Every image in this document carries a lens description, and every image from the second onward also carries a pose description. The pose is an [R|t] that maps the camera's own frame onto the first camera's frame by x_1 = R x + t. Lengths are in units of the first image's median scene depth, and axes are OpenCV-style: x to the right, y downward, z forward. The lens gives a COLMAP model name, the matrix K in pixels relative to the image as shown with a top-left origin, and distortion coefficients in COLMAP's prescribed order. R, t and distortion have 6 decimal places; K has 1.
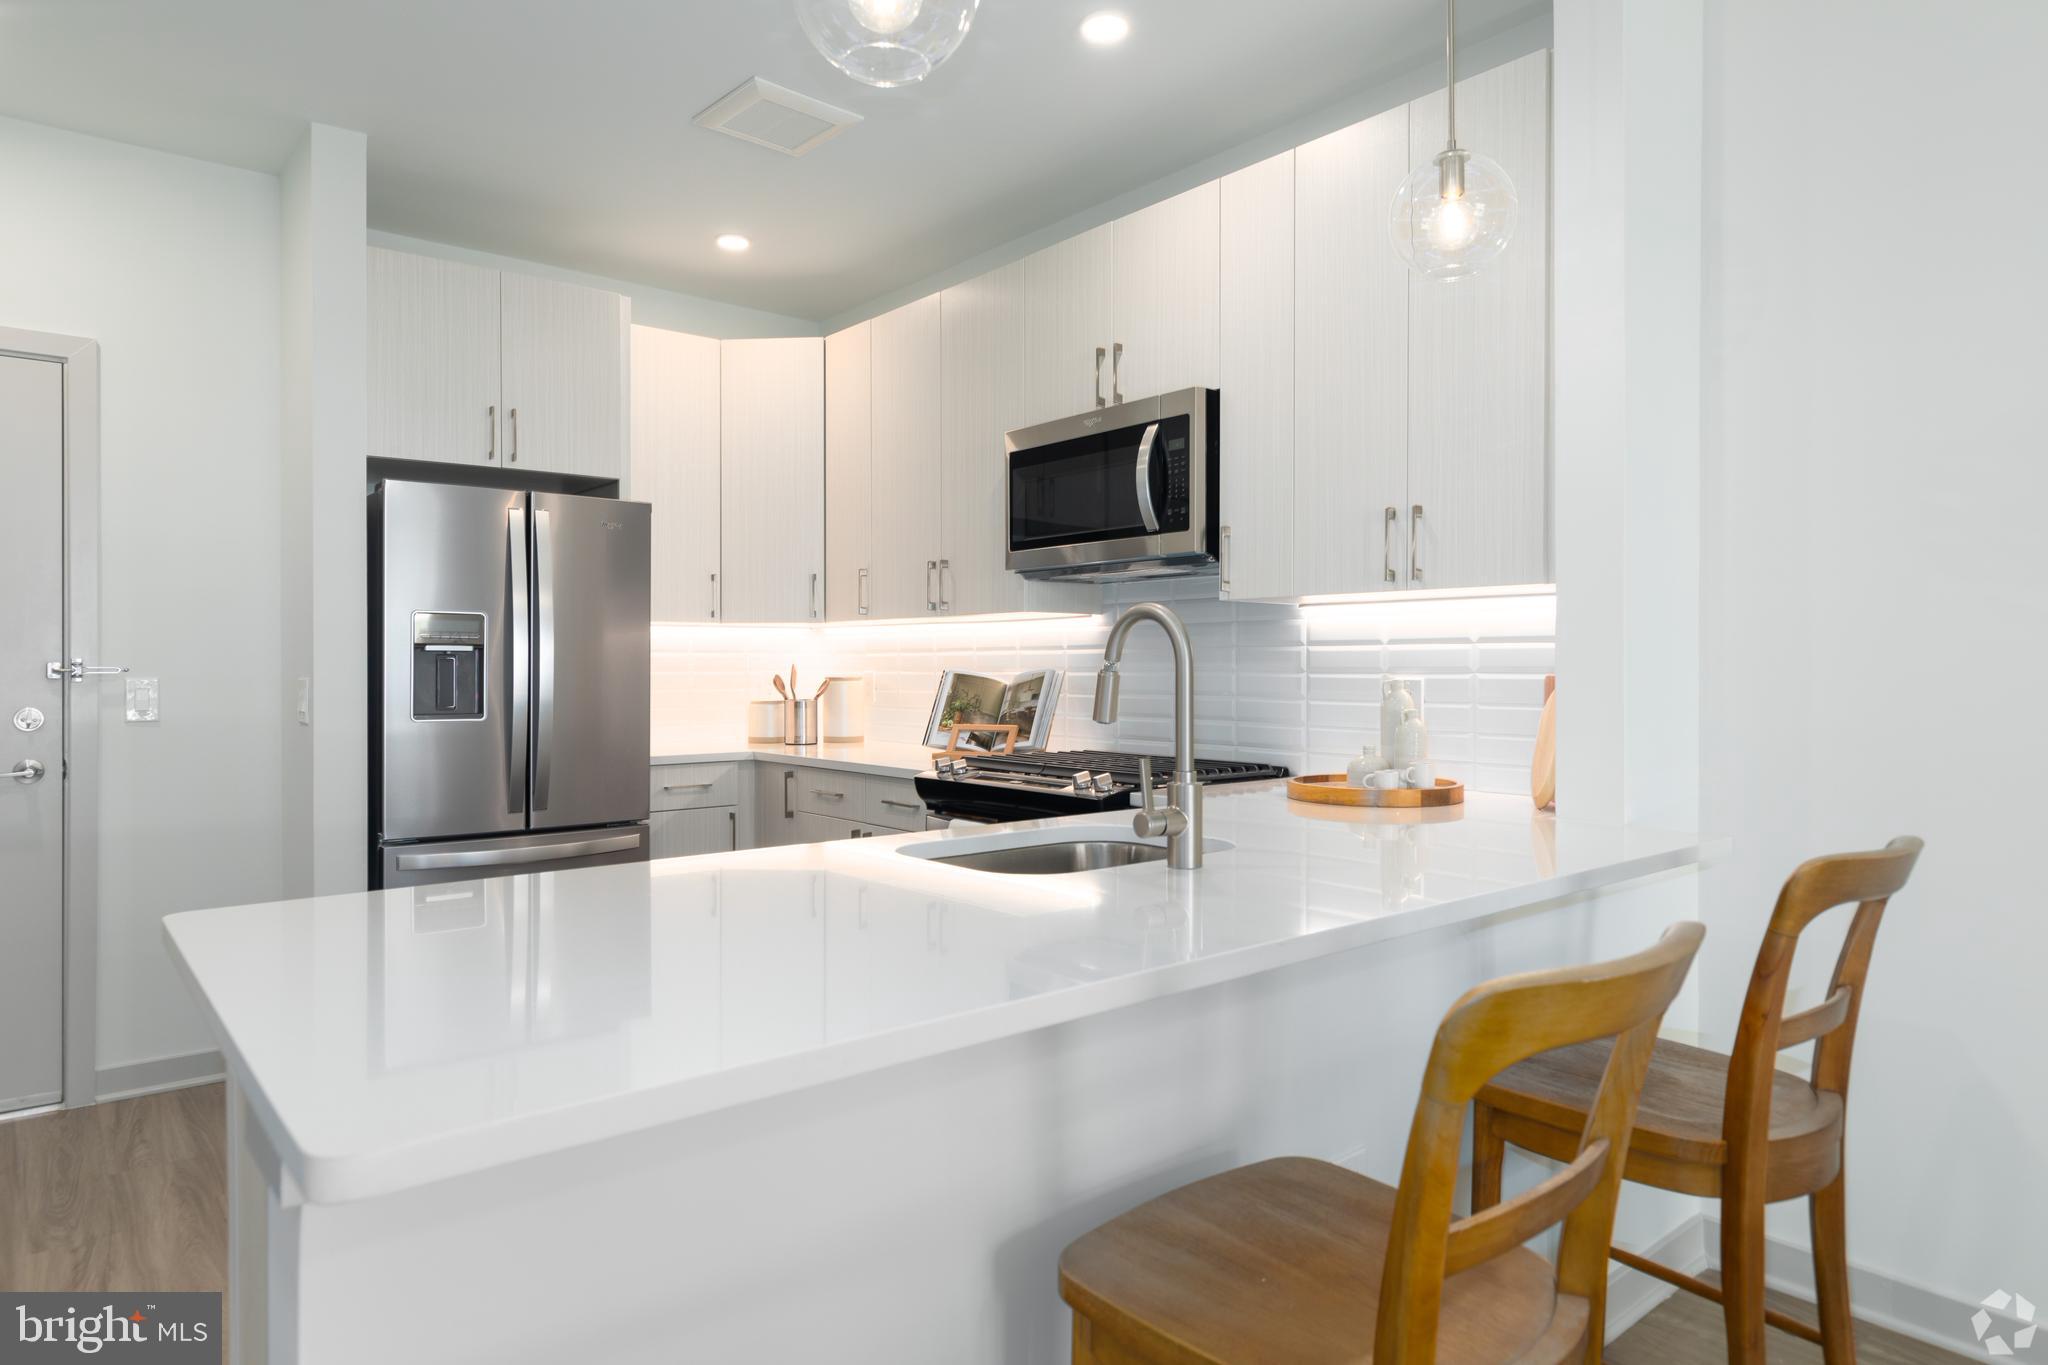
lens RADIAL K [[1235.7, 0, 1020.3], [0, 1235.7, 669.4], [0, 0, 1]] dist [0.002259, 0.002185]
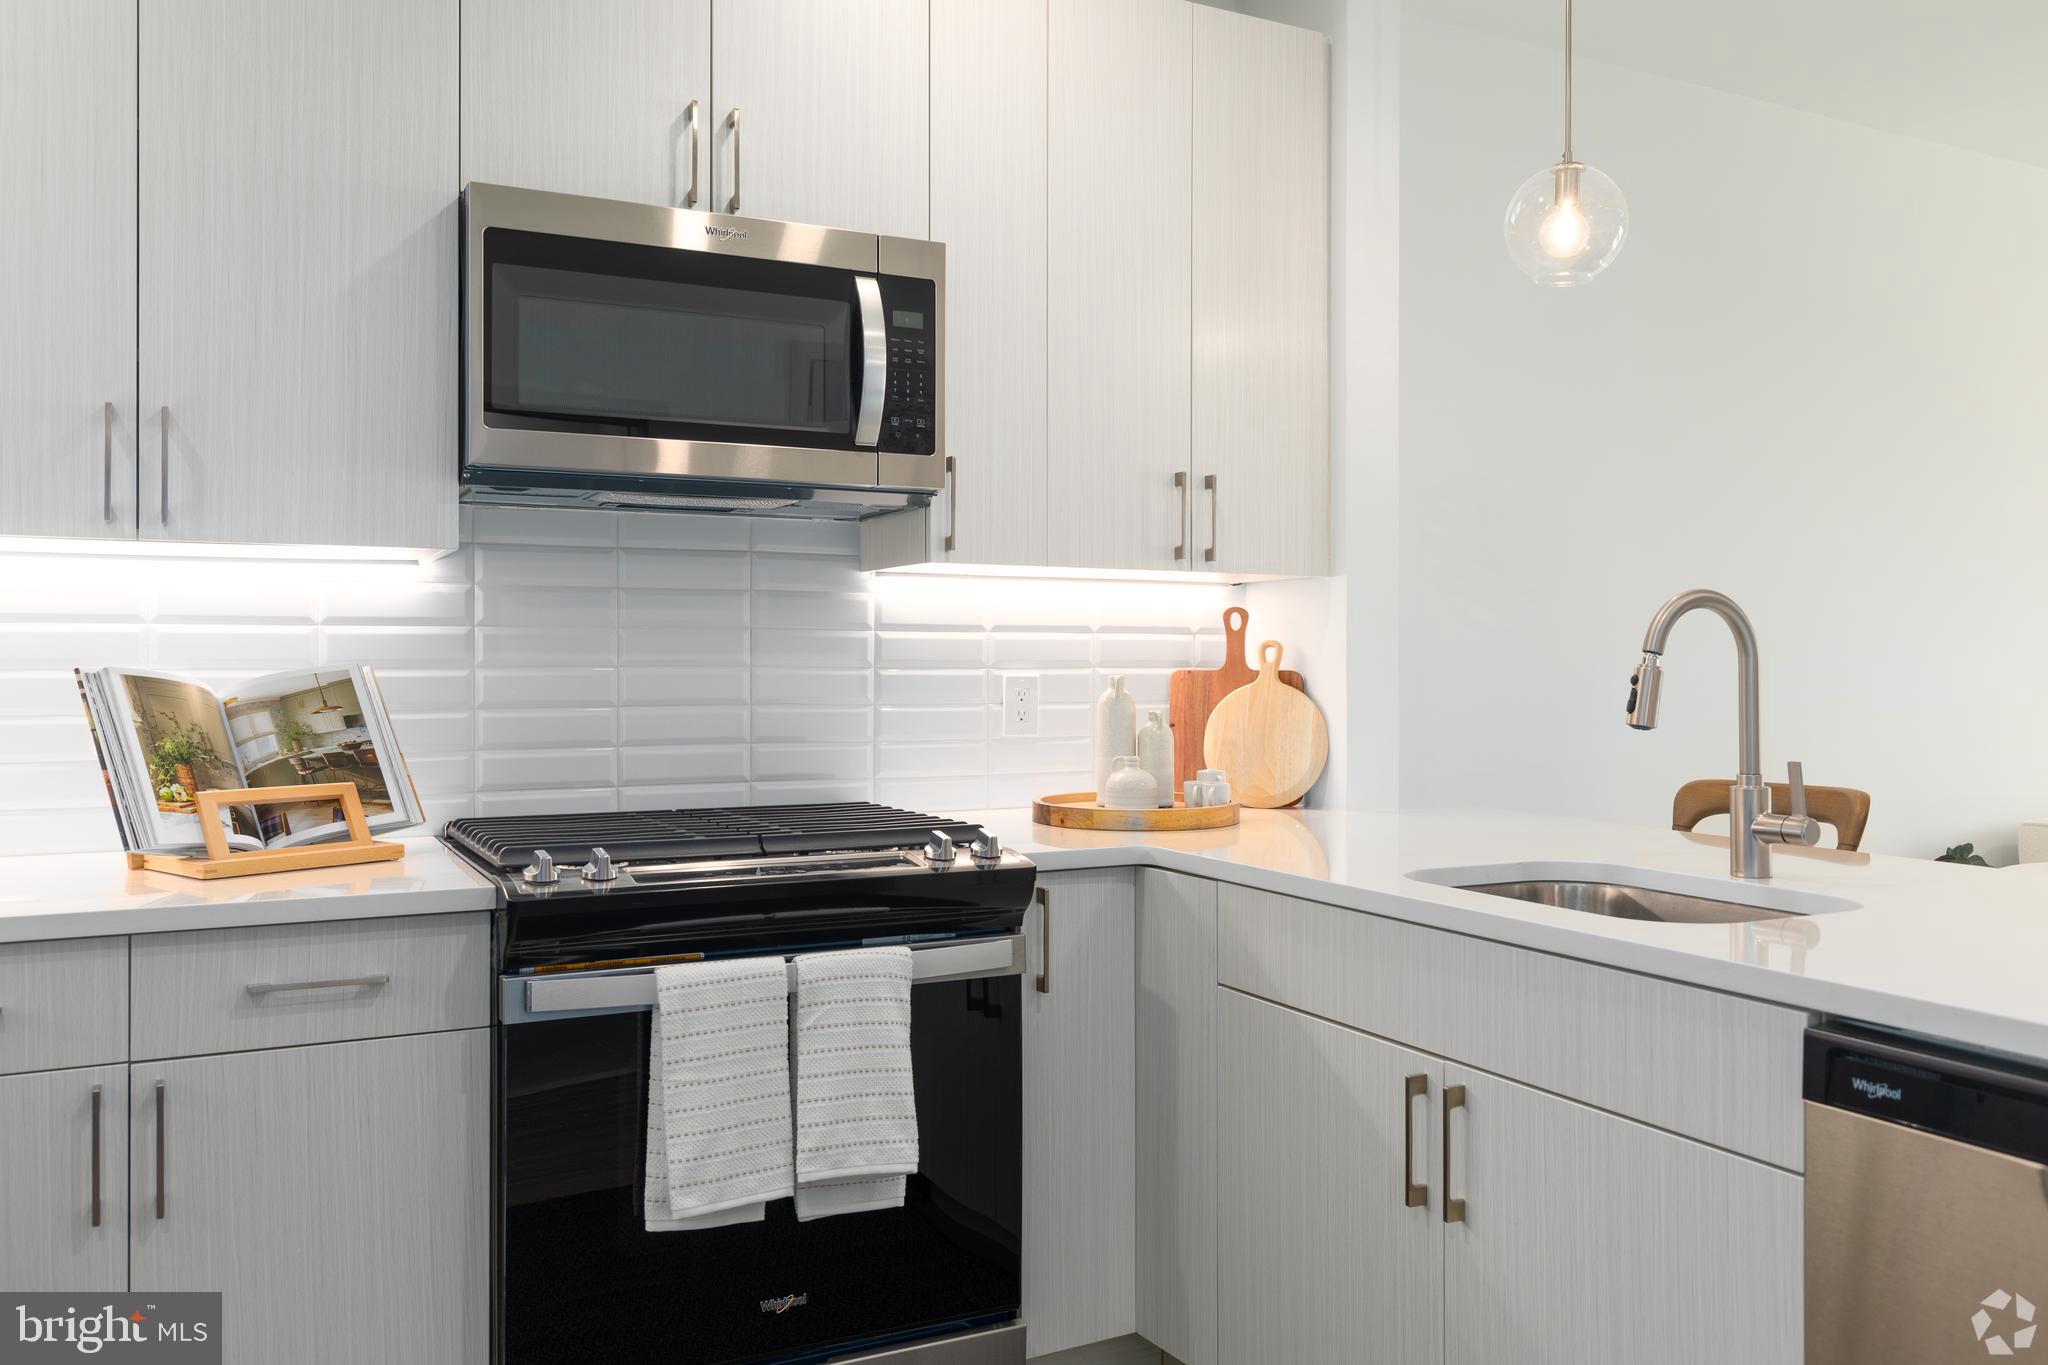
lens RADIAL K [[1633.6, 0, 1017.3], [0, 1633.6, 673.5], [0, 0, 1]] dist [0.000351, 0.000802]
pose [[0.185124, -0.008151, 0.982681, -0.677192], [0.001023, 0.999967, 0.008102, -0.001941], [-0.982715, -0.000495, 0.185126, 0.743710]]
